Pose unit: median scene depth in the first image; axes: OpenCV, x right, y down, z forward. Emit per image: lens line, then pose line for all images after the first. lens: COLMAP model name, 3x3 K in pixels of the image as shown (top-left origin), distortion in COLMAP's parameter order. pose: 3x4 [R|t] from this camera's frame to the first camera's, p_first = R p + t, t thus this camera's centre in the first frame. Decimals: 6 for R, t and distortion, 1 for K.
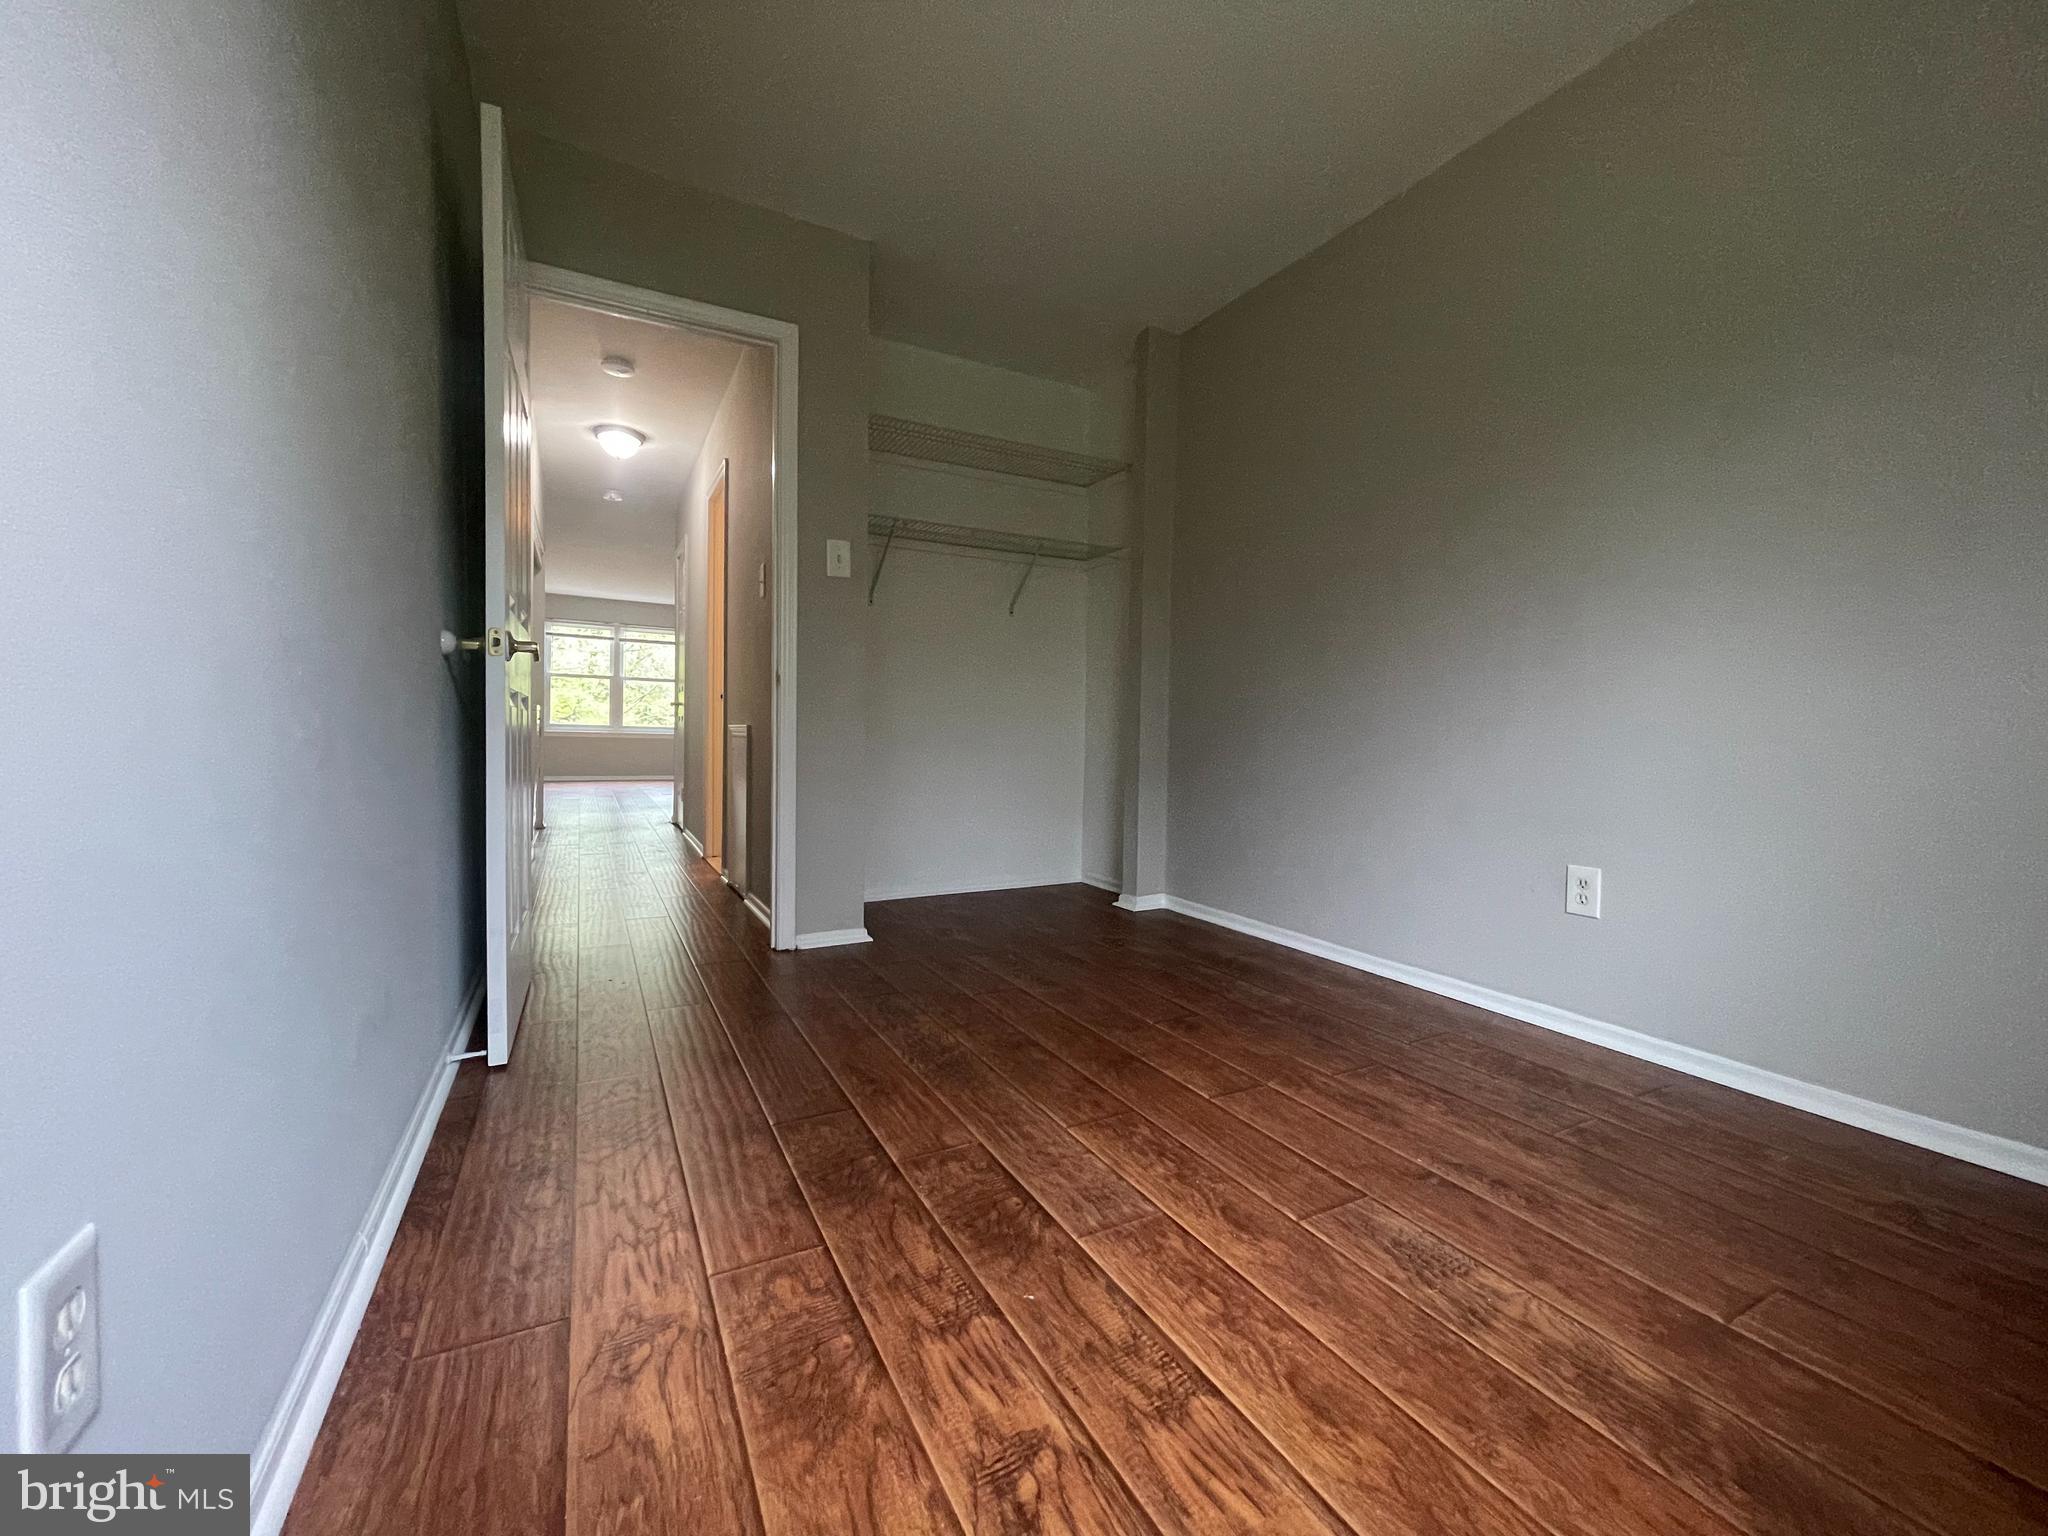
lens RADIAL K [[828.6, 0, 1021.1], [0, 828.6, 758.8], [0, 0, 1]] dist [-0.001363, -0.003192]
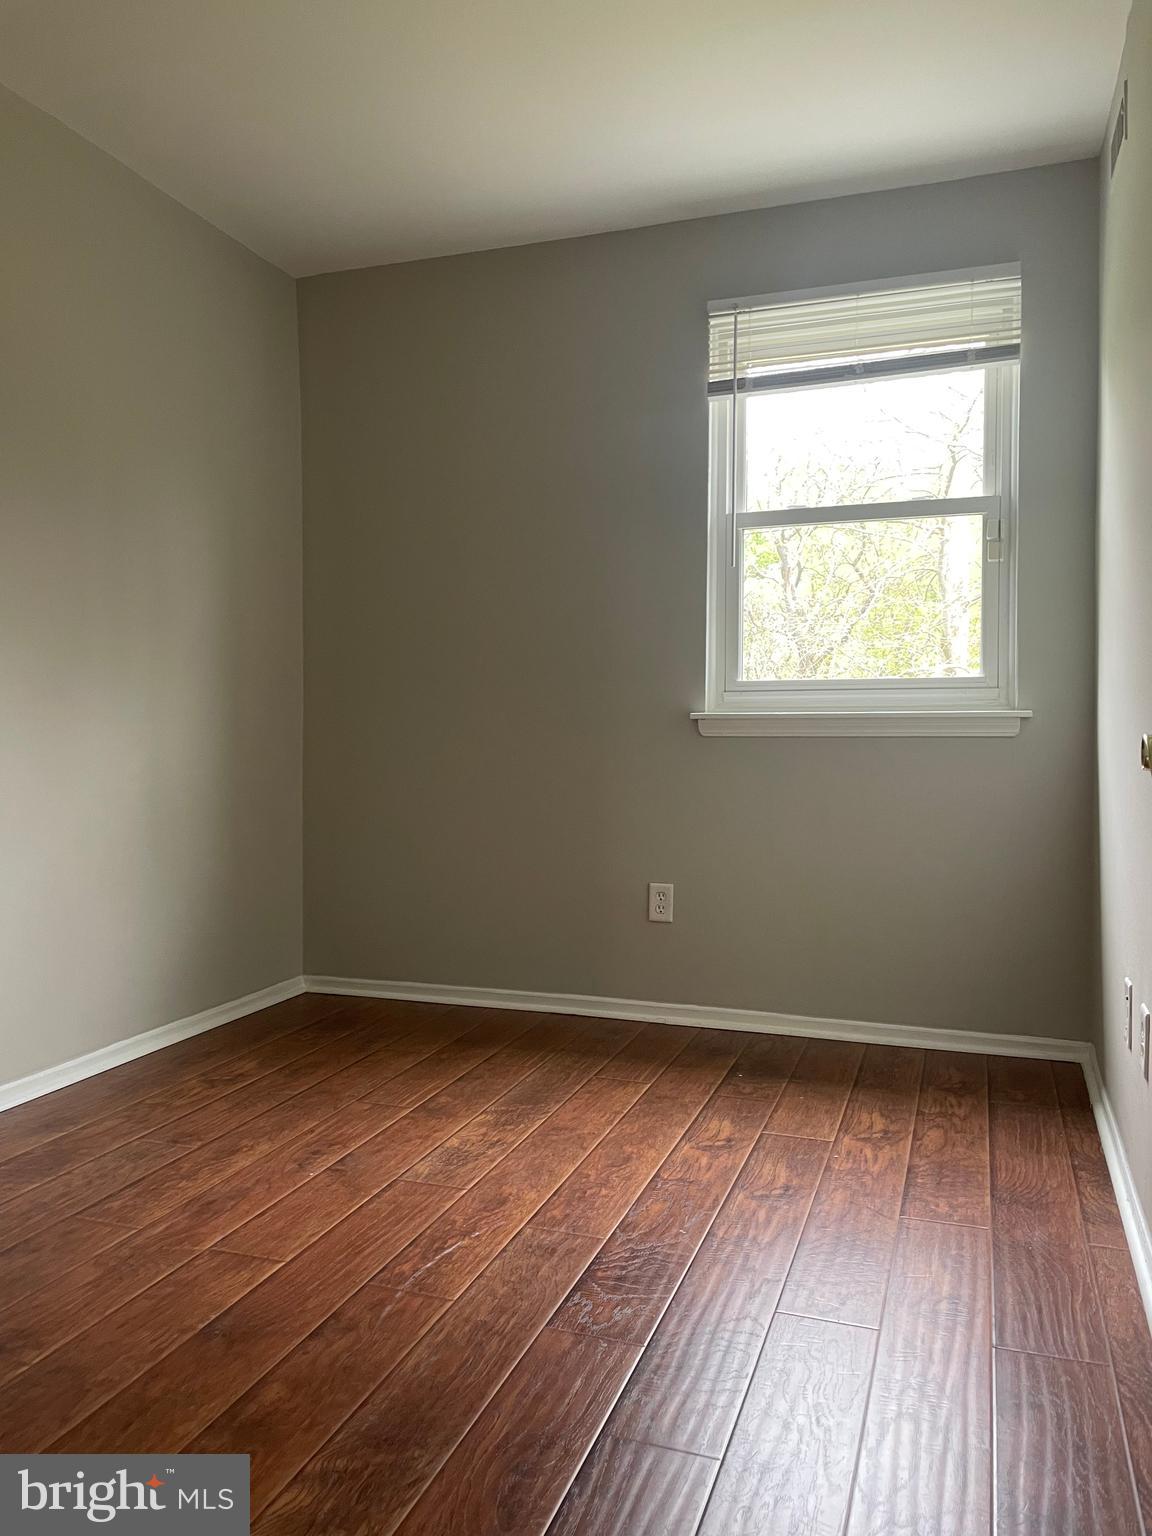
lens RADIAL K [[1171.6, 0, 576.1], [0, 1171.6, 764.9], [0, 0, 1]] dist [0.075703, -0.105379]
pose [[-0.681880, -0.049967, 0.729756, -1.042886], [0.002076, 0.997528, 0.070241, -0.223867], [-0.731462, 0.049411, -0.680090, 1.986966]]
